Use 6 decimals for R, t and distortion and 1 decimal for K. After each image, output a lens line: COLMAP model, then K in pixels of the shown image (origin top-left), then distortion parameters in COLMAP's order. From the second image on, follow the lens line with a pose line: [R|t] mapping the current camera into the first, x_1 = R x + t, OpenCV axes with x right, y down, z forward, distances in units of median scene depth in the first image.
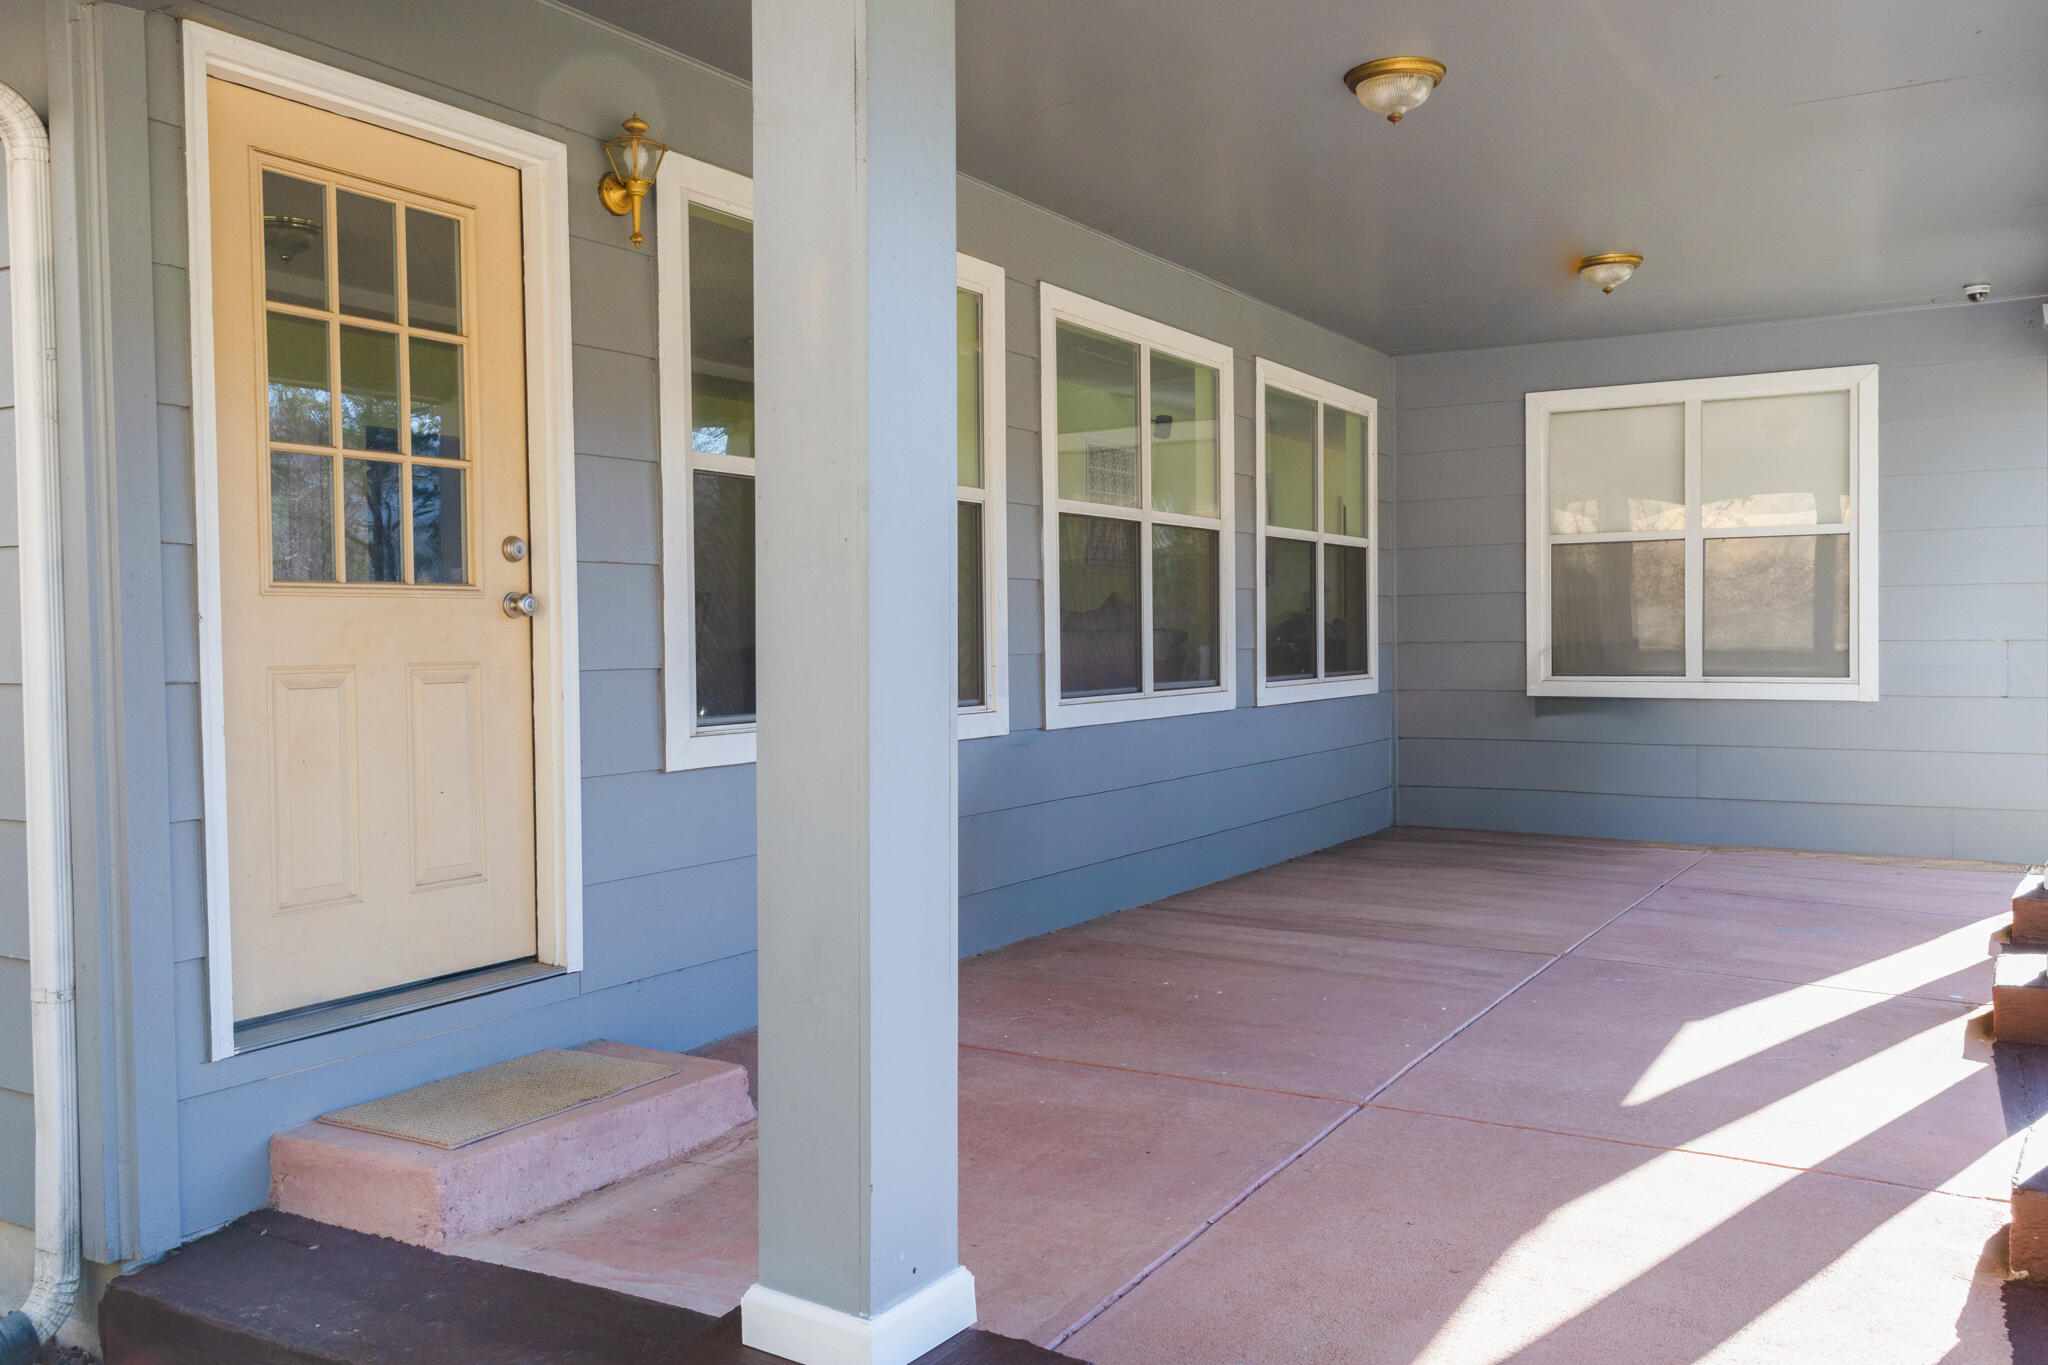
lens RADIAL K [[1639.6, 0, 1023.0], [0, 1639.6, 680.6], [0, 0, 1]] dist [-0.009802, -0.000320]
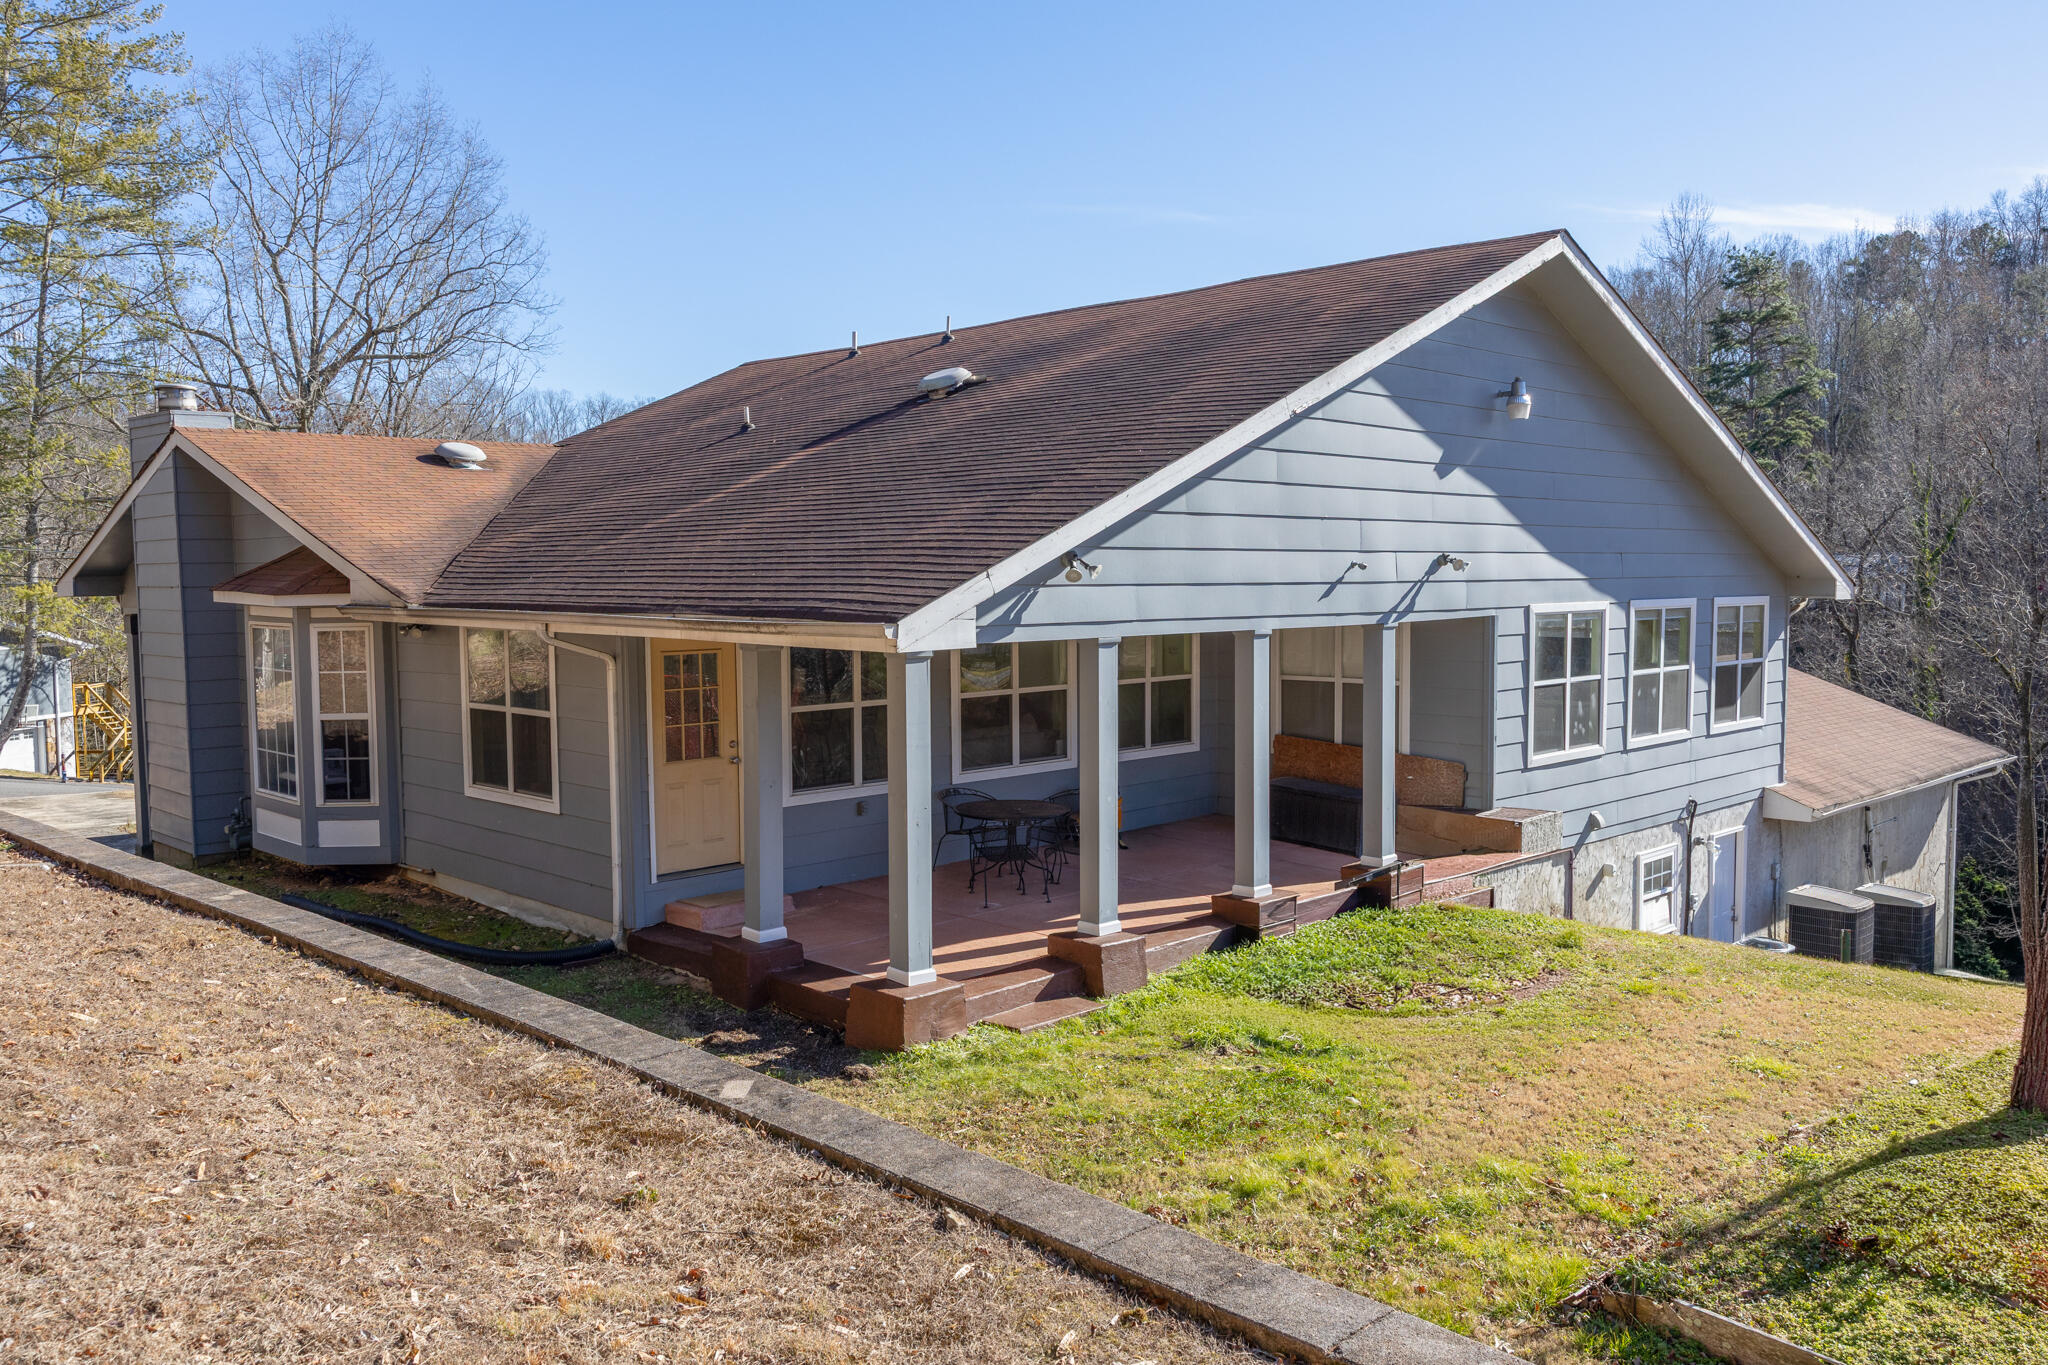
lens RADIAL K [[1639.6, 0, 1026.0], [0, 1639.6, 684.2], [0, 0, 1]] dist [-0.009802, -0.000320]
pose [[0.971772, 0.028276, -0.234221, 1.300106], [-0.015015, 0.998191, 0.058211, -0.495576], [0.235444, -0.053051, 0.970439, -2.612593]]
